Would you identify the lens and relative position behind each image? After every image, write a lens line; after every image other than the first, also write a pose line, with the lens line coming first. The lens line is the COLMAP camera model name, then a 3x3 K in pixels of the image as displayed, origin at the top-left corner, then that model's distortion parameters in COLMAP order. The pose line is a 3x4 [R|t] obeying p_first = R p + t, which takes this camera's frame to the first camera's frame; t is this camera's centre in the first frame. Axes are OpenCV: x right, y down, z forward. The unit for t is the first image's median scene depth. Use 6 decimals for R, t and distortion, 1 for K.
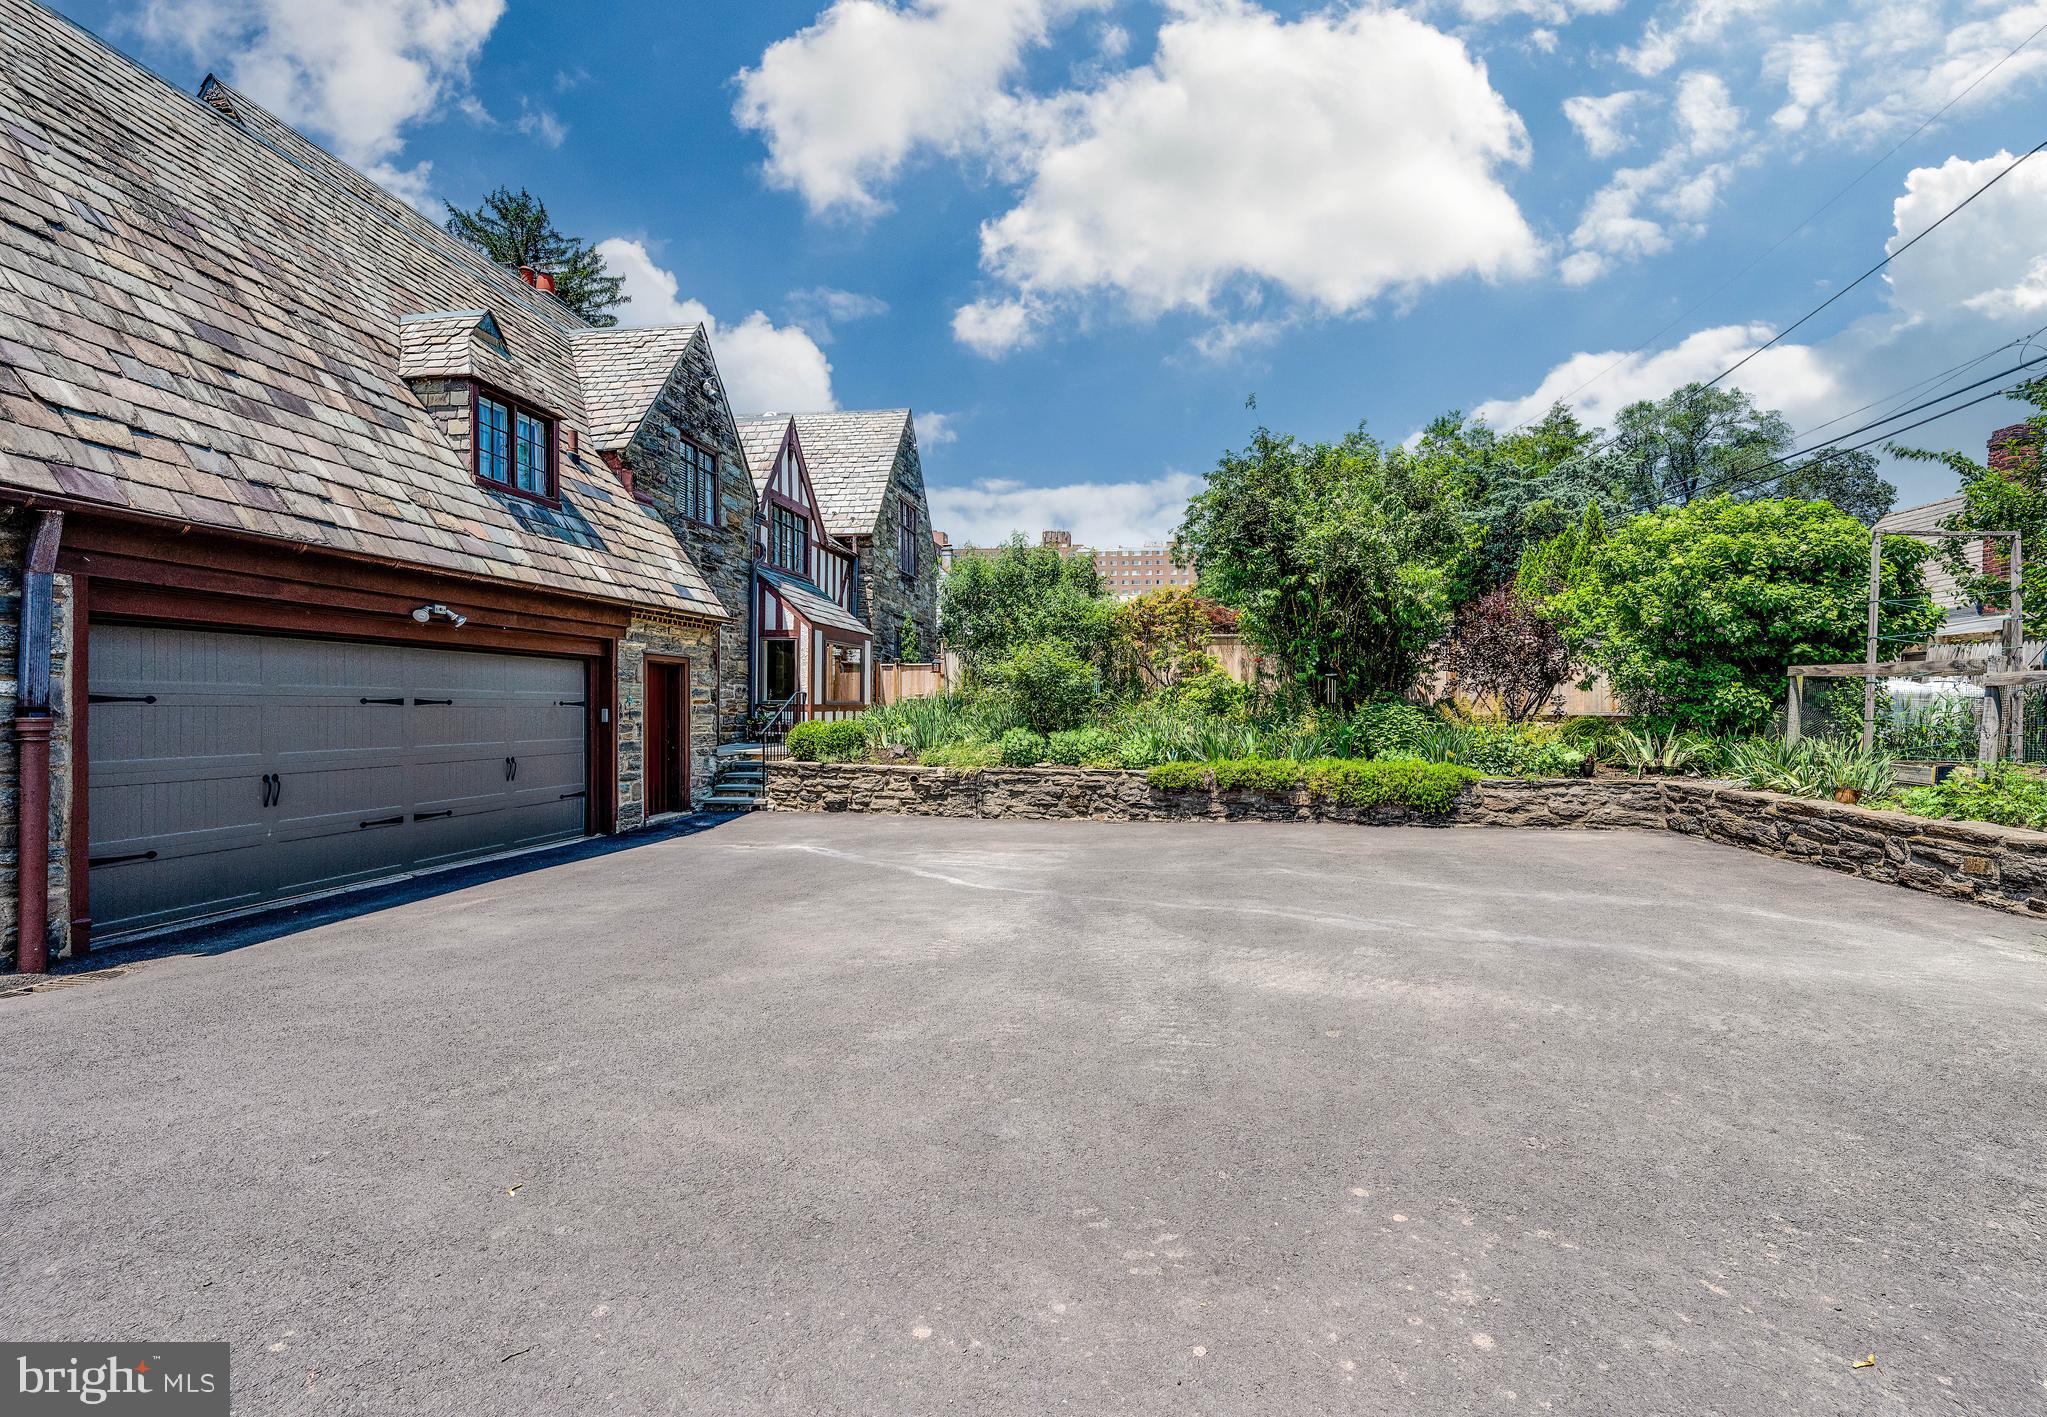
lens RADIAL K [[835.5, 0, 1042.7], [0, 835.5, 711.8], [0, 0, 1]] dist [0.000890, 0.000191]
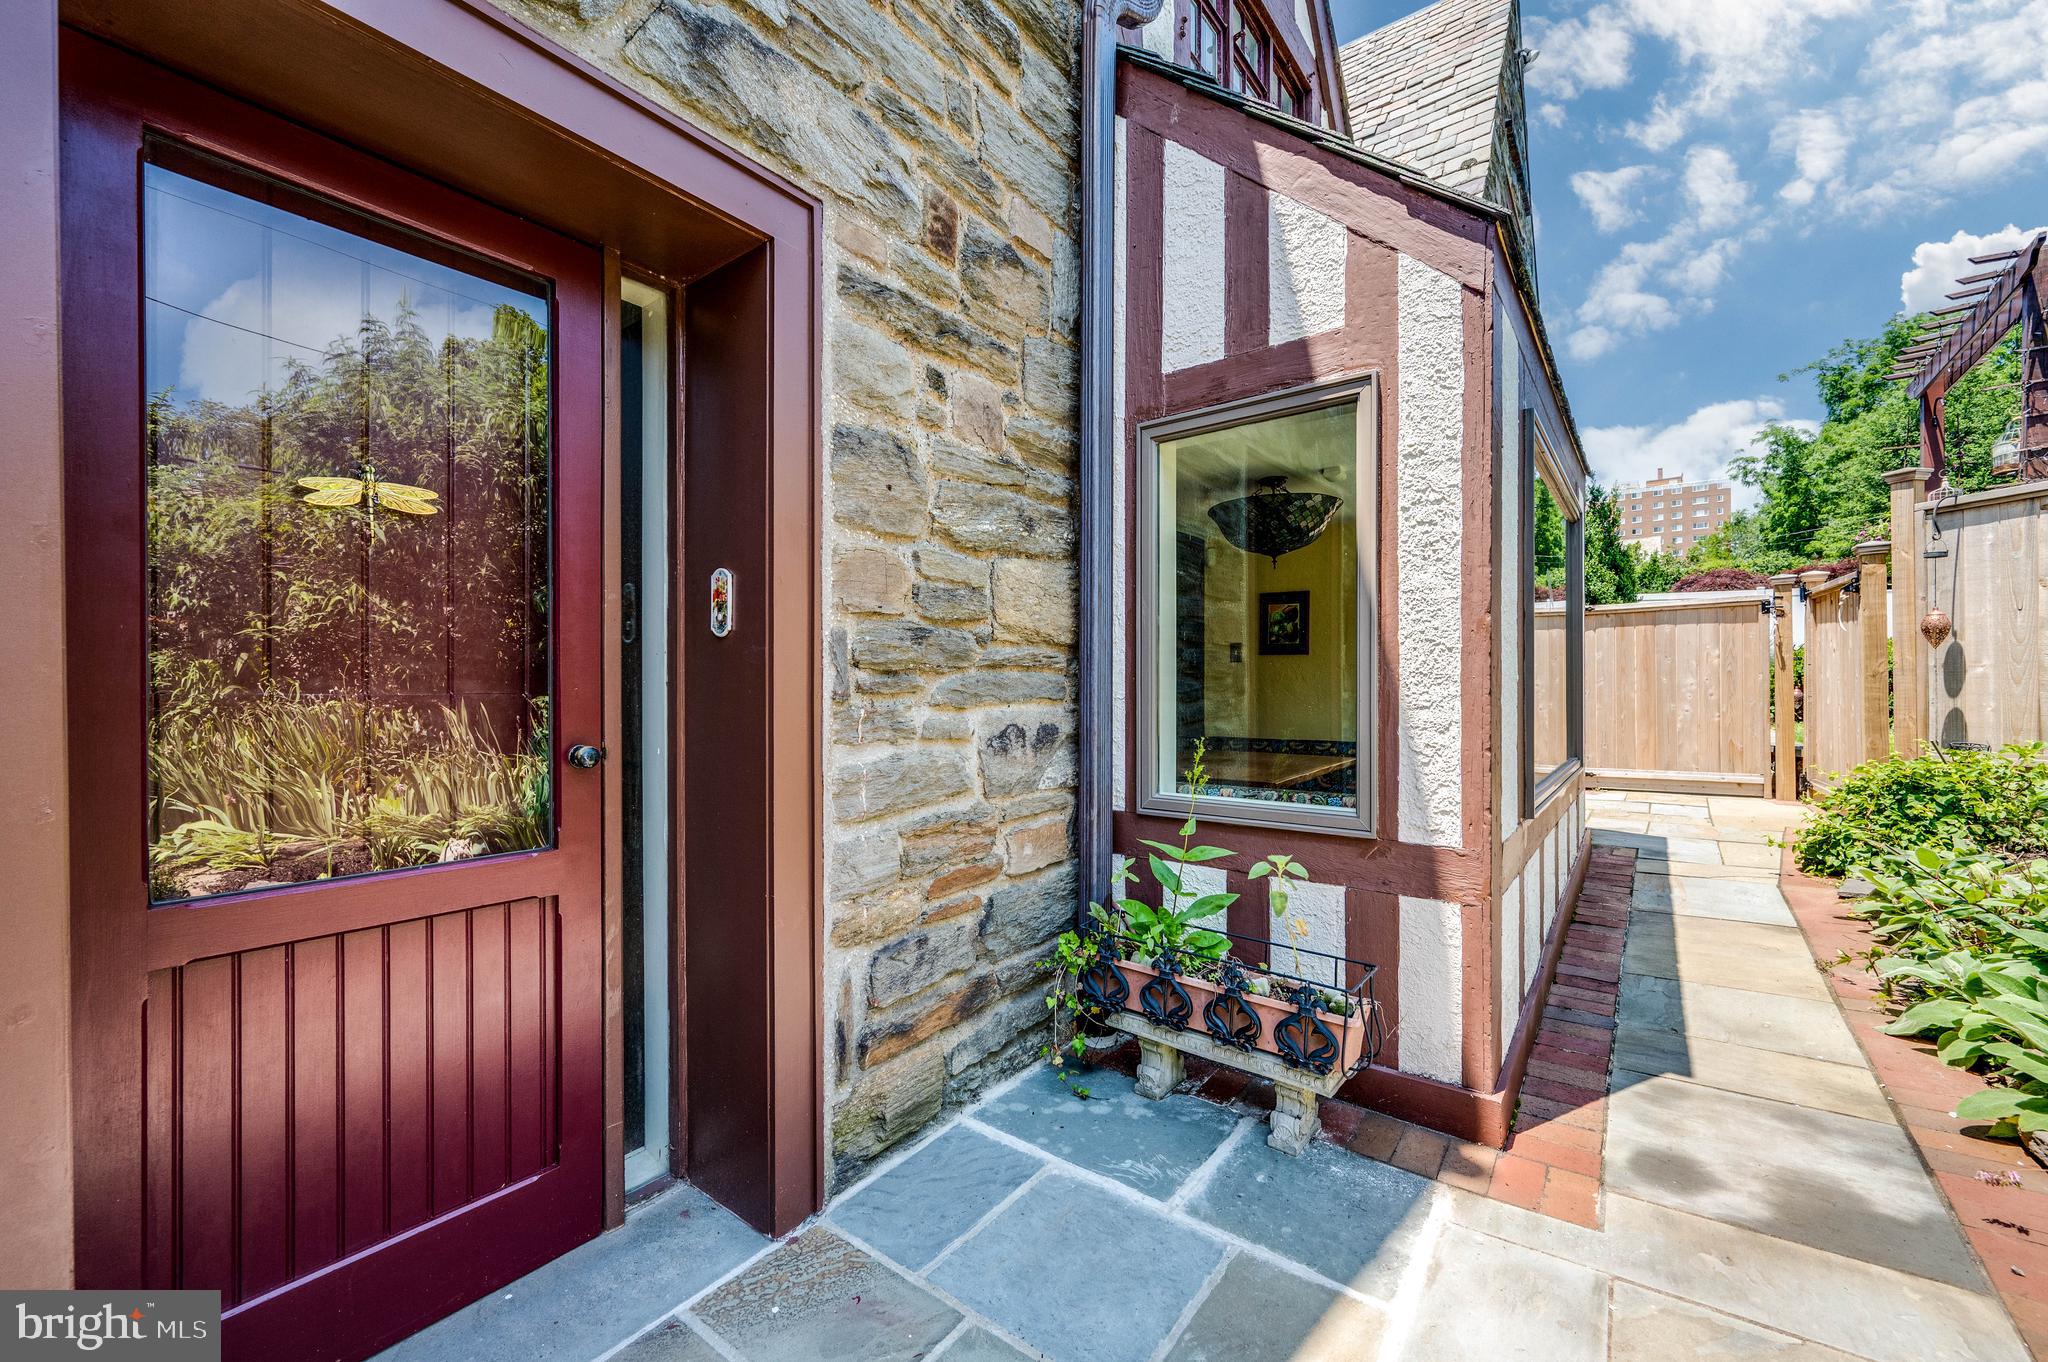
lens RADIAL K [[800.3, 0, 1013.4], [0, 800.3, 684.1], [0, 0, 1]] dist [-0.004807, 0.000510]
pose [[0.867981, -0.011006, -0.496475, -0.485688], [0.003824, 0.999873, -0.015480, -0.058312], [0.496582, 0.011538, 0.867913, 1.470982]]
